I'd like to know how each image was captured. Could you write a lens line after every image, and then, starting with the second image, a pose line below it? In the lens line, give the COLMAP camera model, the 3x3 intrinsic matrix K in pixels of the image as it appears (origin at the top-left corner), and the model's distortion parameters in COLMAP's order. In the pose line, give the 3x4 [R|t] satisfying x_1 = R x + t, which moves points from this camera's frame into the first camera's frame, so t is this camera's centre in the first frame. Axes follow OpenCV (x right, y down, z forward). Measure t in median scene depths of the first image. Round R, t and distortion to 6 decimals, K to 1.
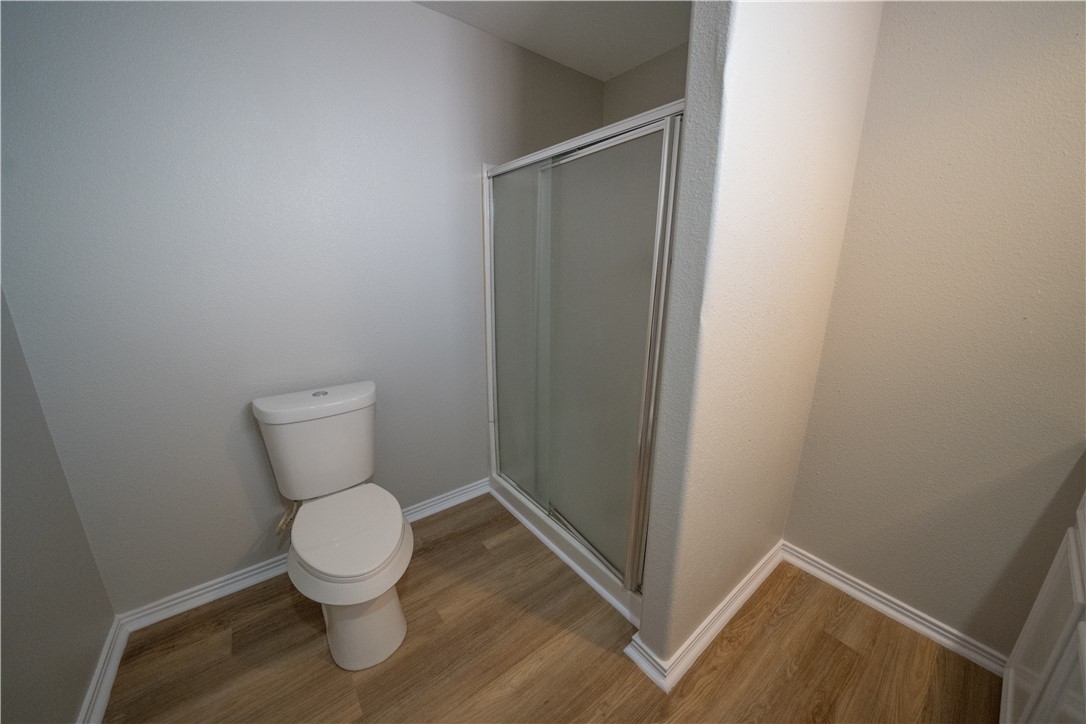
lens RADIAL K [[377.1, 0, 545.7], [0, 377.1, 360.5], [0, 0, 1]] dist [-0.025753, 0.002361]
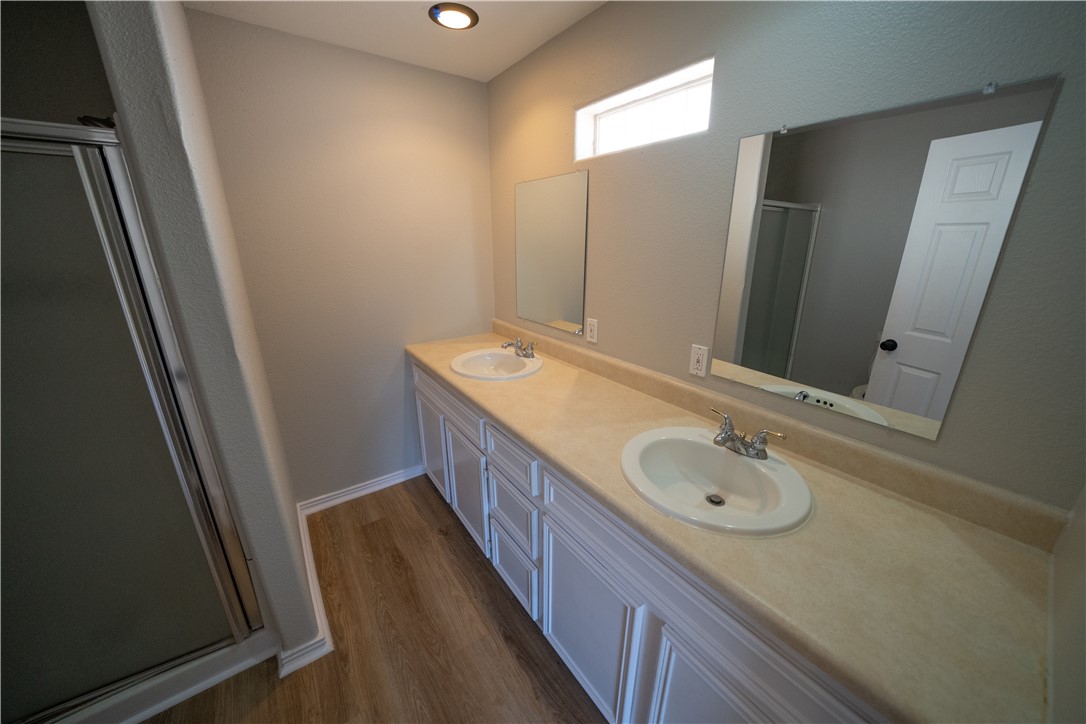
lens RADIAL K [[377.1, 0, 544.1], [0, 377.1, 359.4], [0, 0, 1]] dist [-0.025753, 0.002361]
pose [[0.030565, -0.317662, 0.947711, -0.454319], [0.249403, 0.920587, 0.300527, -0.150730], [-0.967917, 0.227177, 0.107364, -0.009809]]
